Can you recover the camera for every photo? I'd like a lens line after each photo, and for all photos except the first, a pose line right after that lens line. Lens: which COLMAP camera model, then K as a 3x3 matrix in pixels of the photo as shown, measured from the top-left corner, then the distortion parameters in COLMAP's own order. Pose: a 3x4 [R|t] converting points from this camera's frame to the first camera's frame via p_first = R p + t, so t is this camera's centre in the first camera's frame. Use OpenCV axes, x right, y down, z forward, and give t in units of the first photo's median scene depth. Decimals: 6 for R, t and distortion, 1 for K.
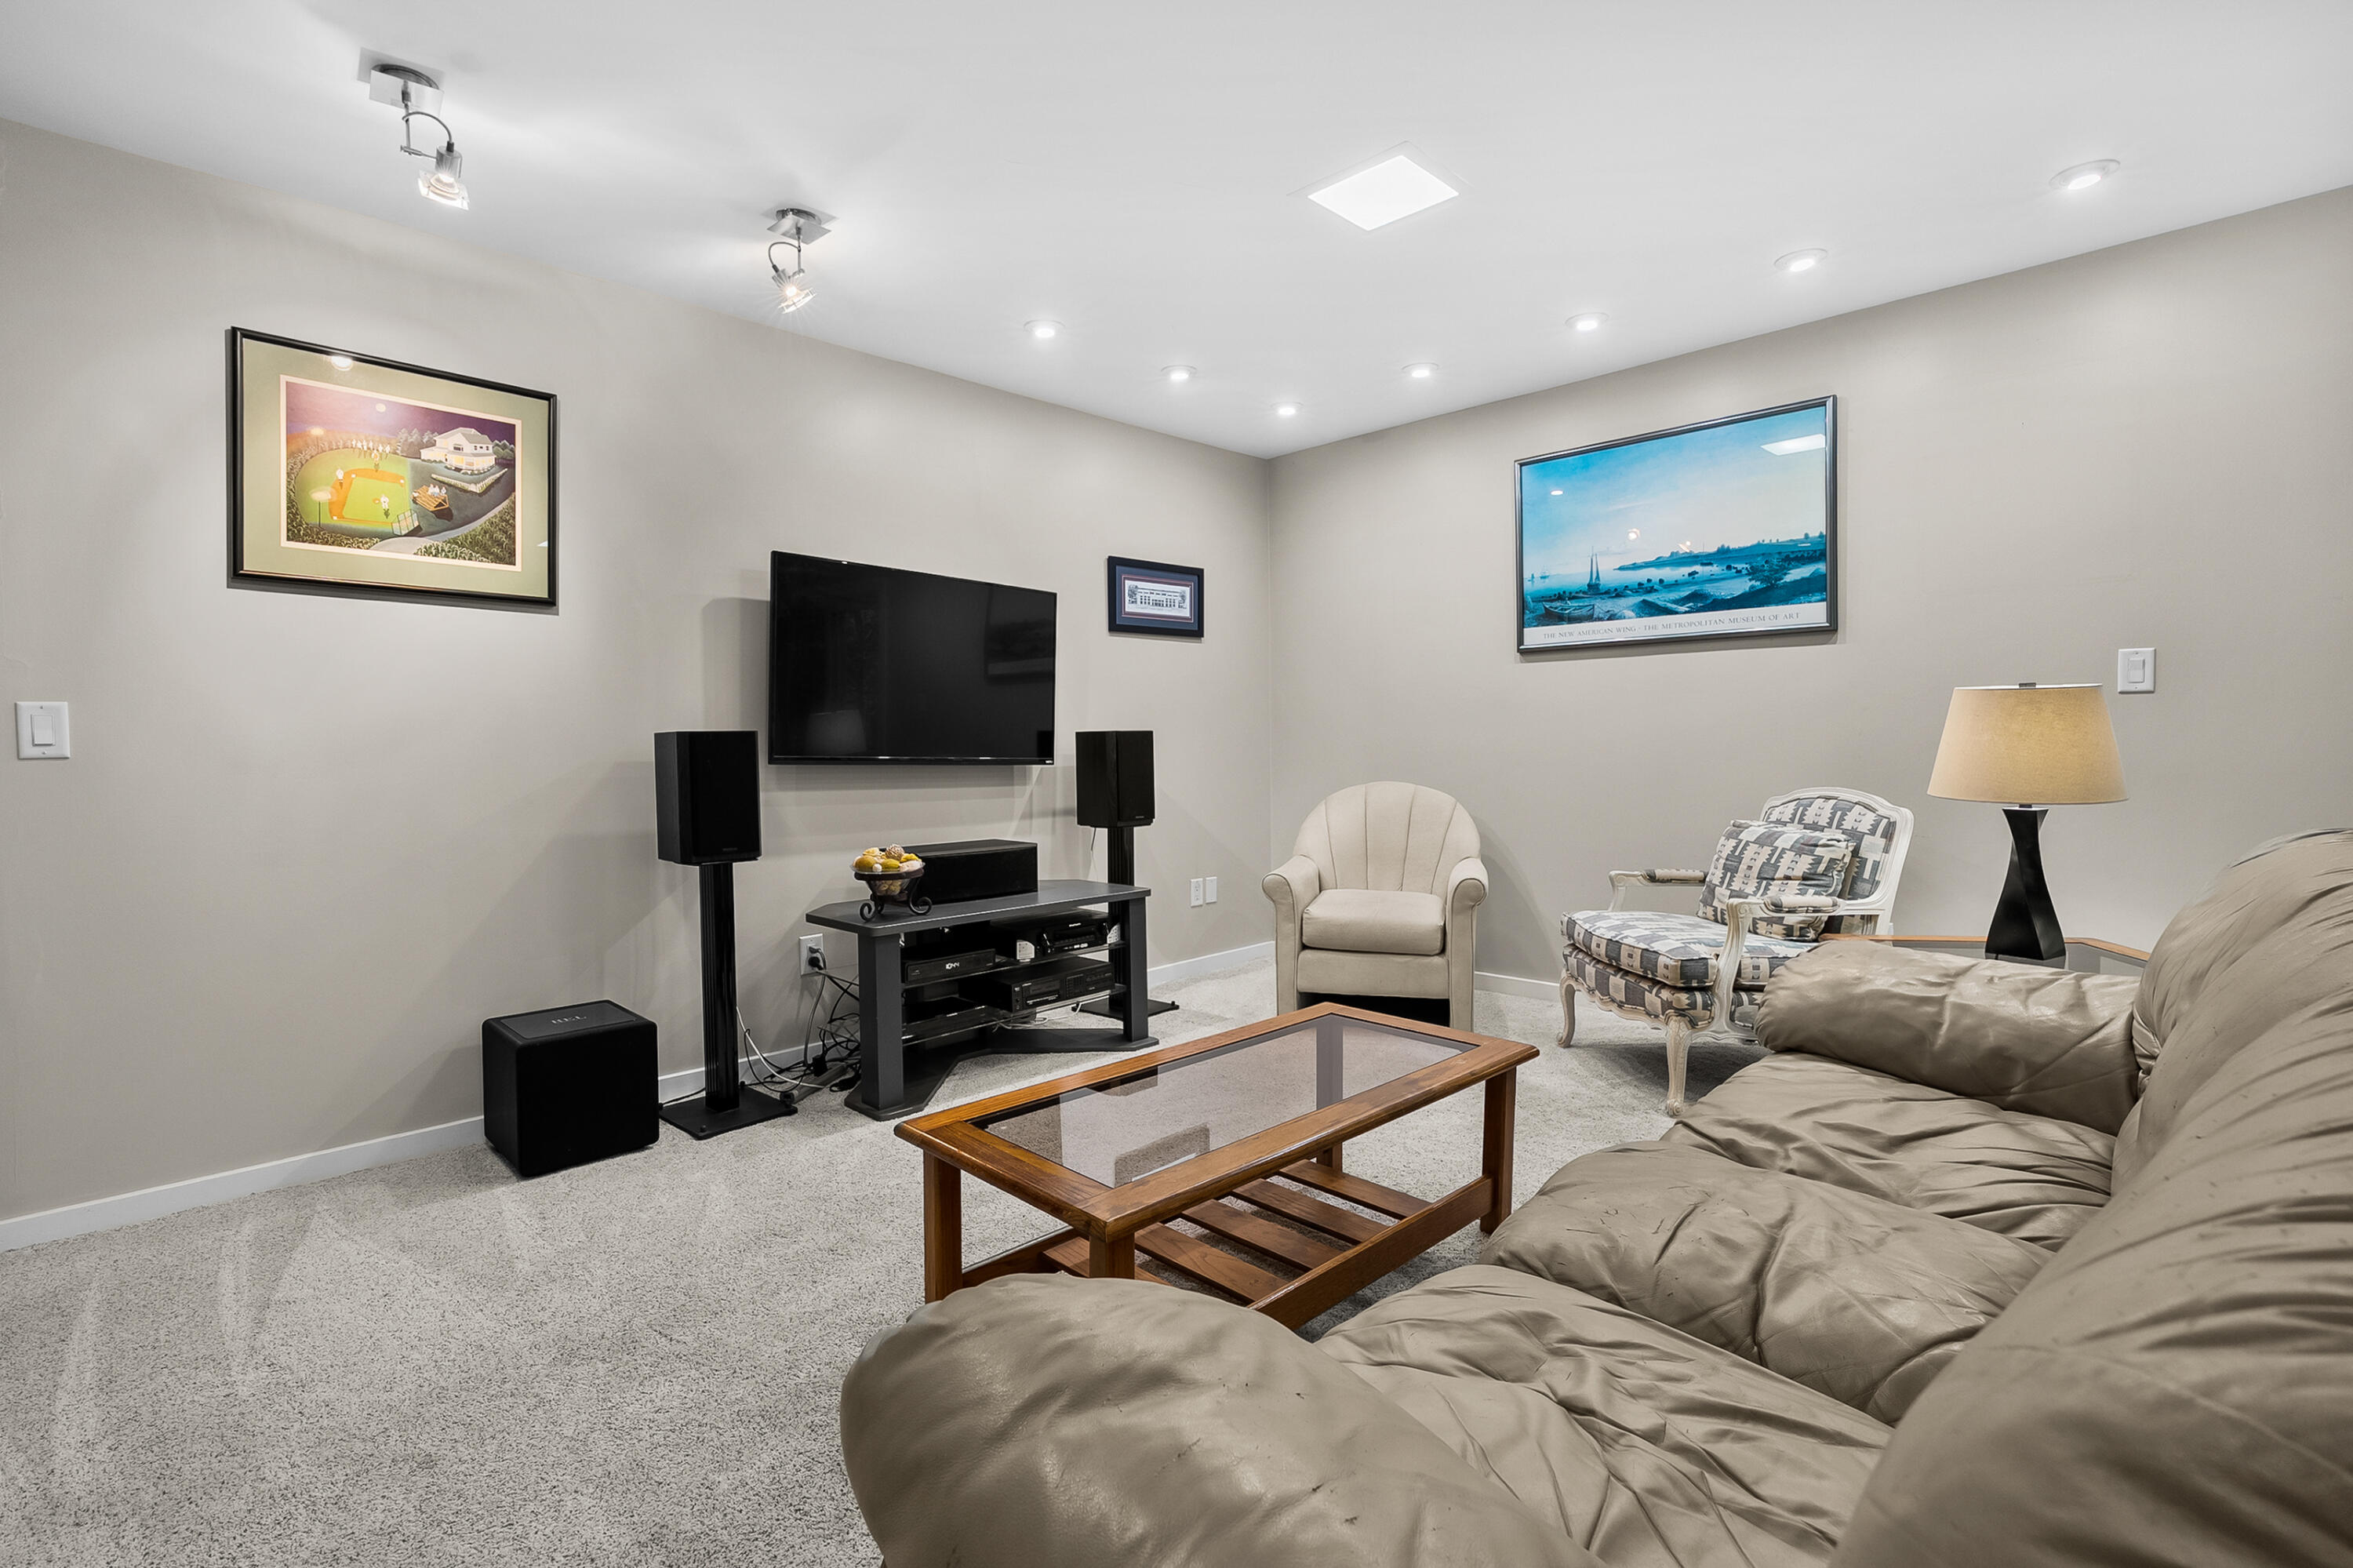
lens RADIAL K [[1086.0, 0, 1173.9], [0, 1086.0, 759.1], [0, 0, 1]] dist [-0.001005, -0.000005]
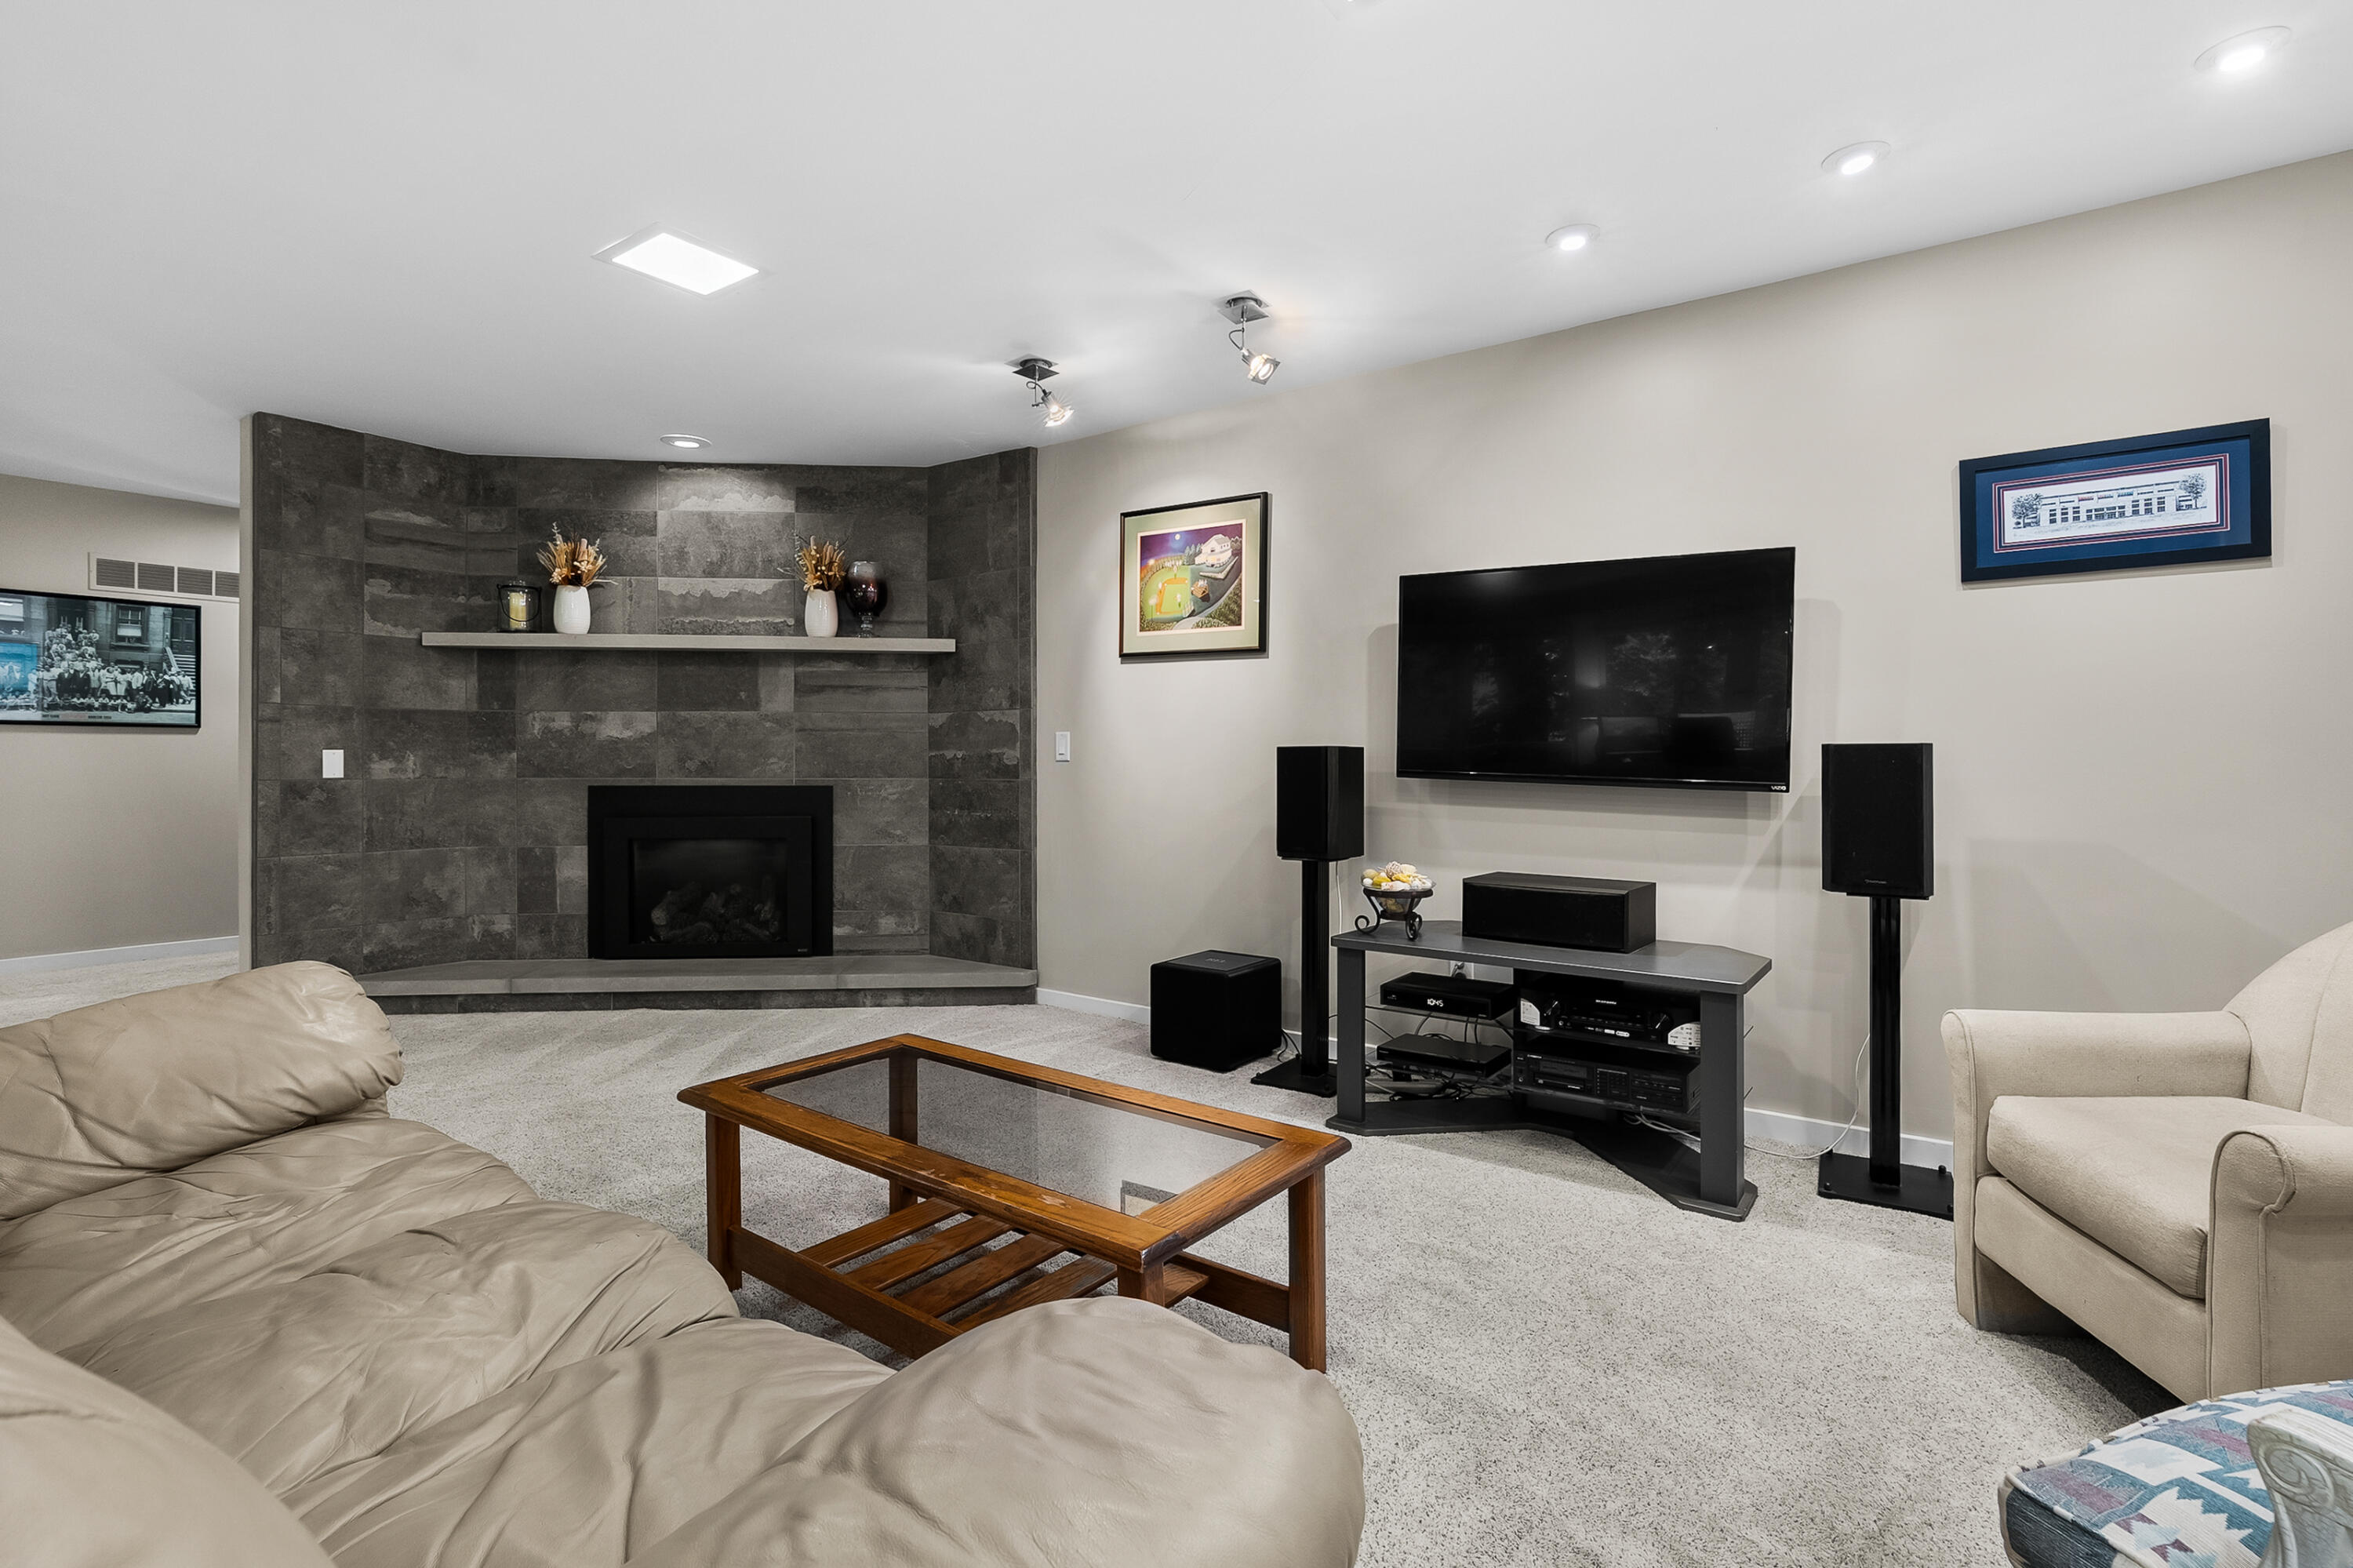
lens RADIAL K [[1086.0, 0, 1173.9], [0, 1086.0, 759.1], [0, 0, 1]] dist [-0.001005, -0.000005]
pose [[0.151600, 0.013527, -0.988349, 0.613066], [-0.019062, 0.999760, 0.010759, -0.019345], [0.988258, 0.017208, 0.151822, 0.590702]]
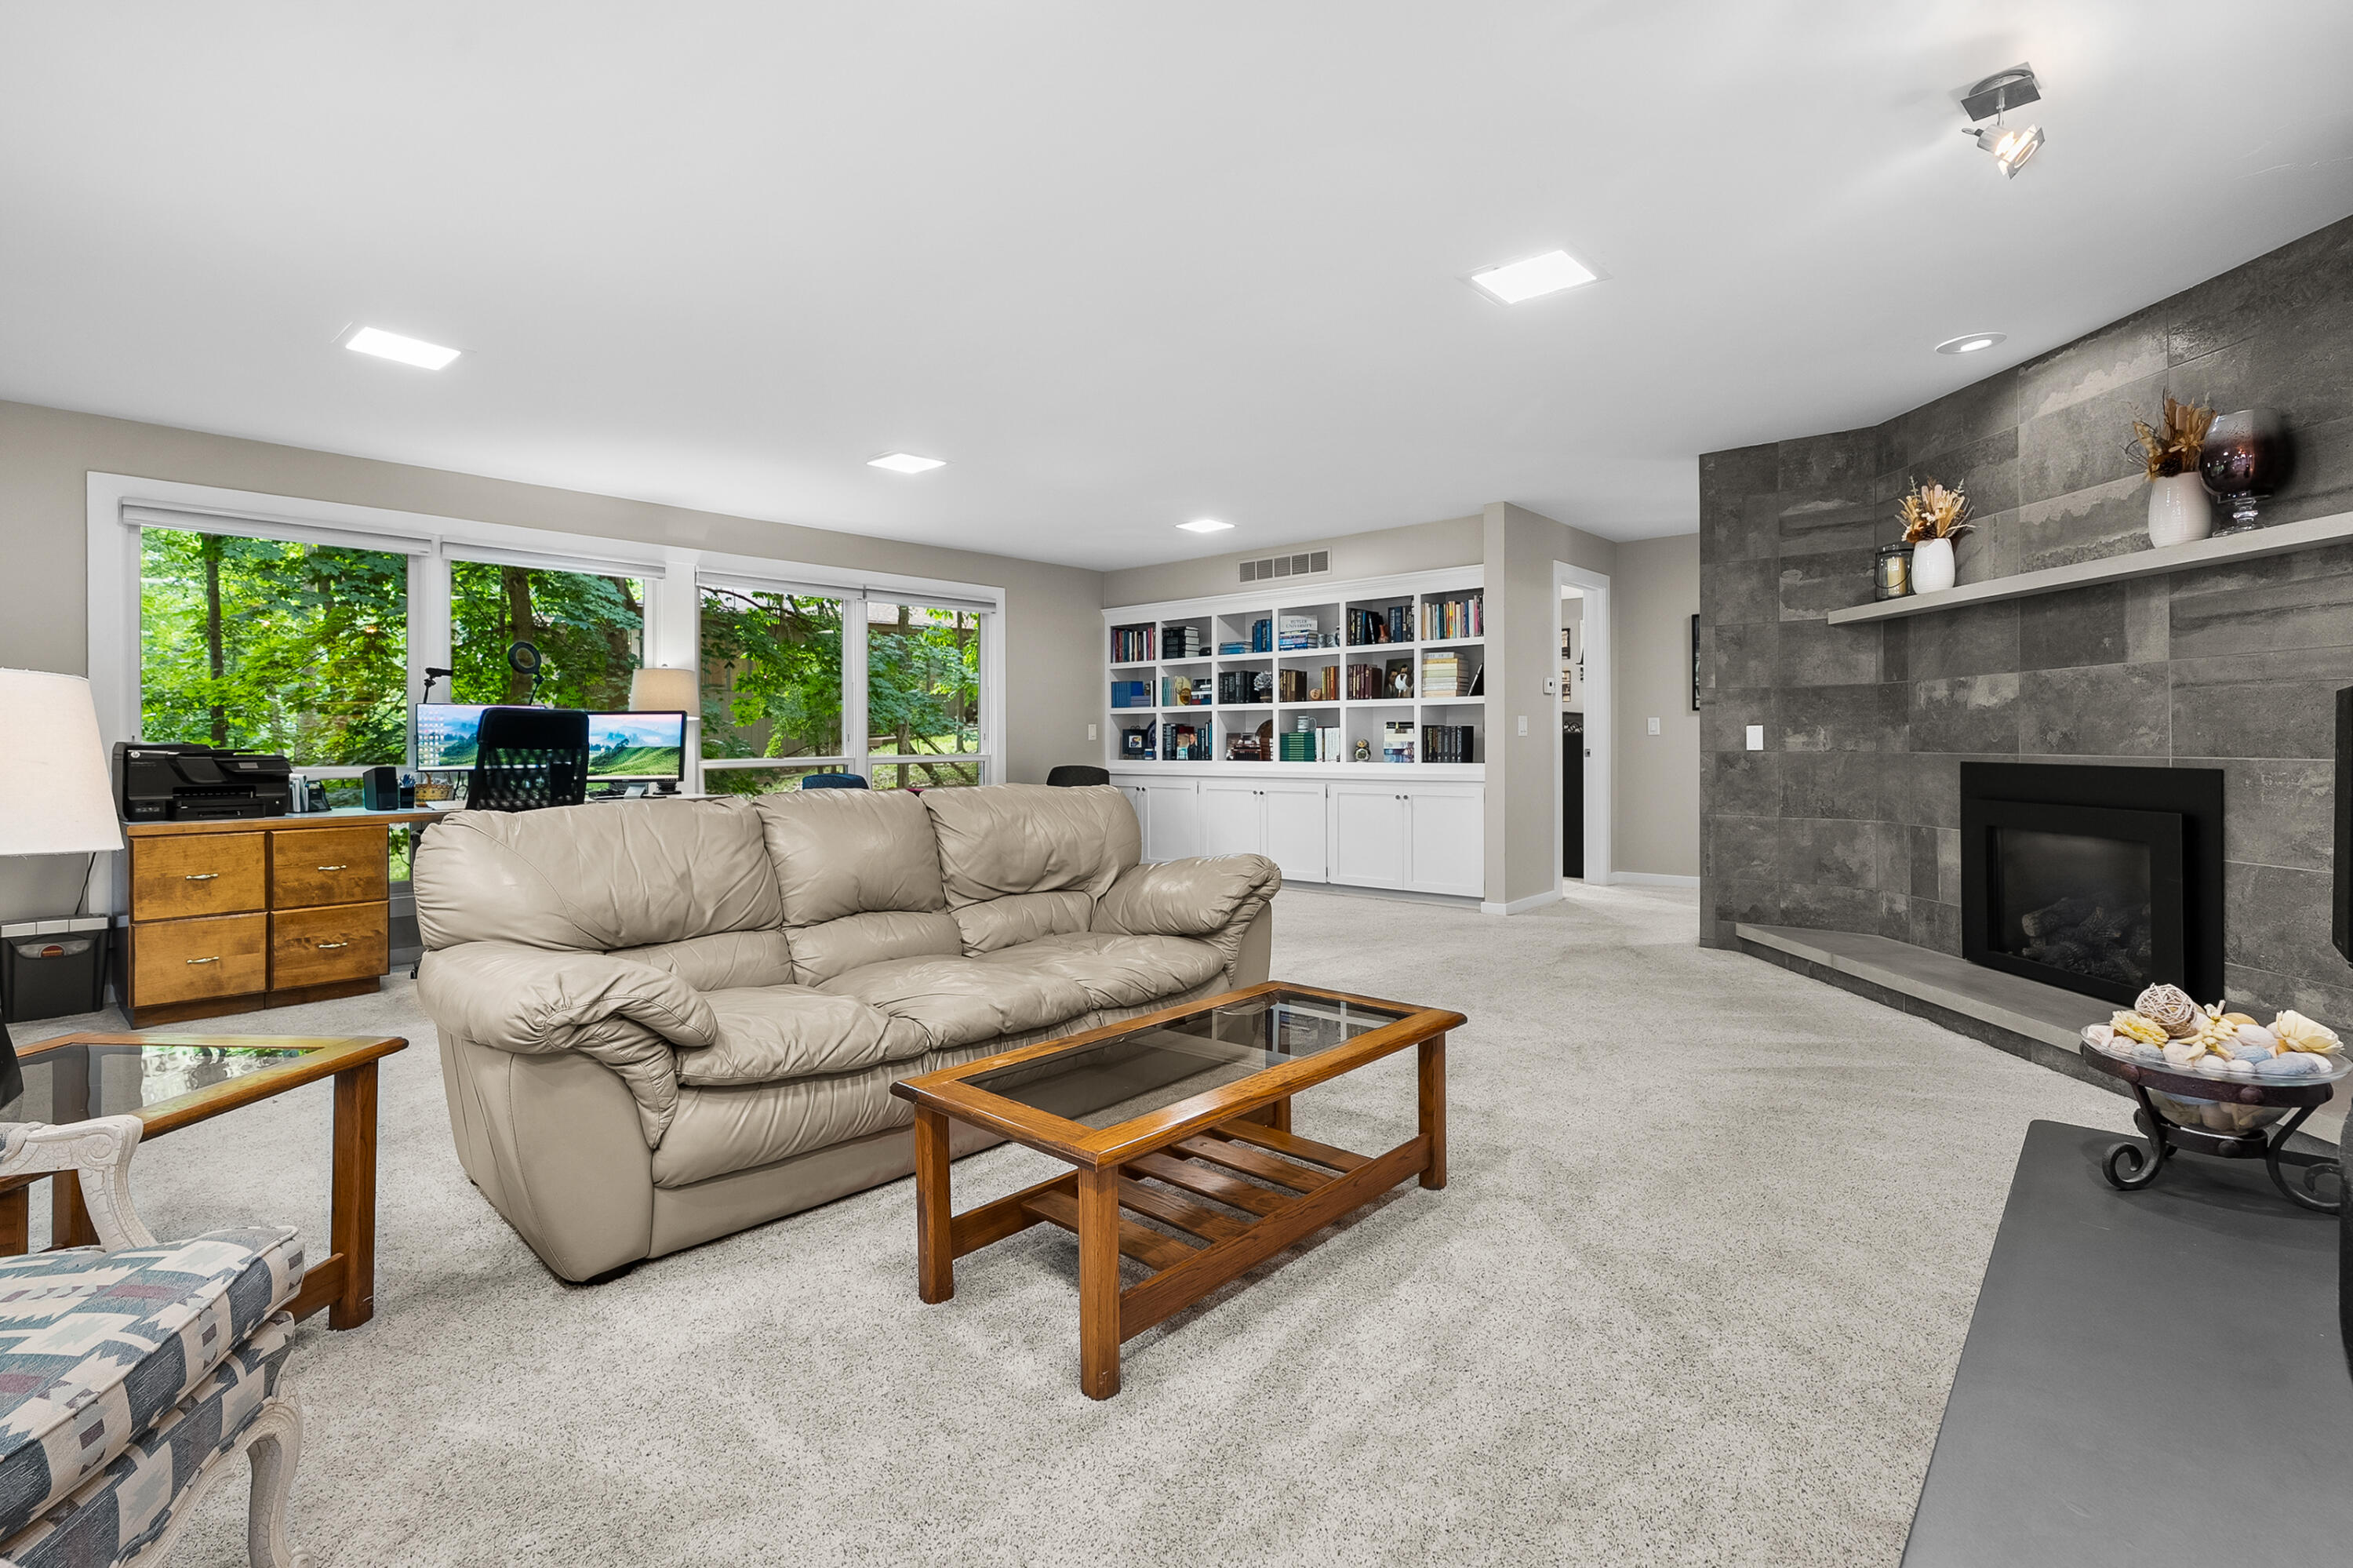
lens RADIAL K [[1088.4, 0, 1176.7], [0, 1088.4, 741.4], [0, 0, 1]] dist [-0.002013, 0.000625]
pose [[-0.997410, 0.020862, -0.068833, 0.097339], [0.019686, 0.999649, 0.017716, -0.017884], [0.069179, 0.016315, -0.997471, 1.214169]]
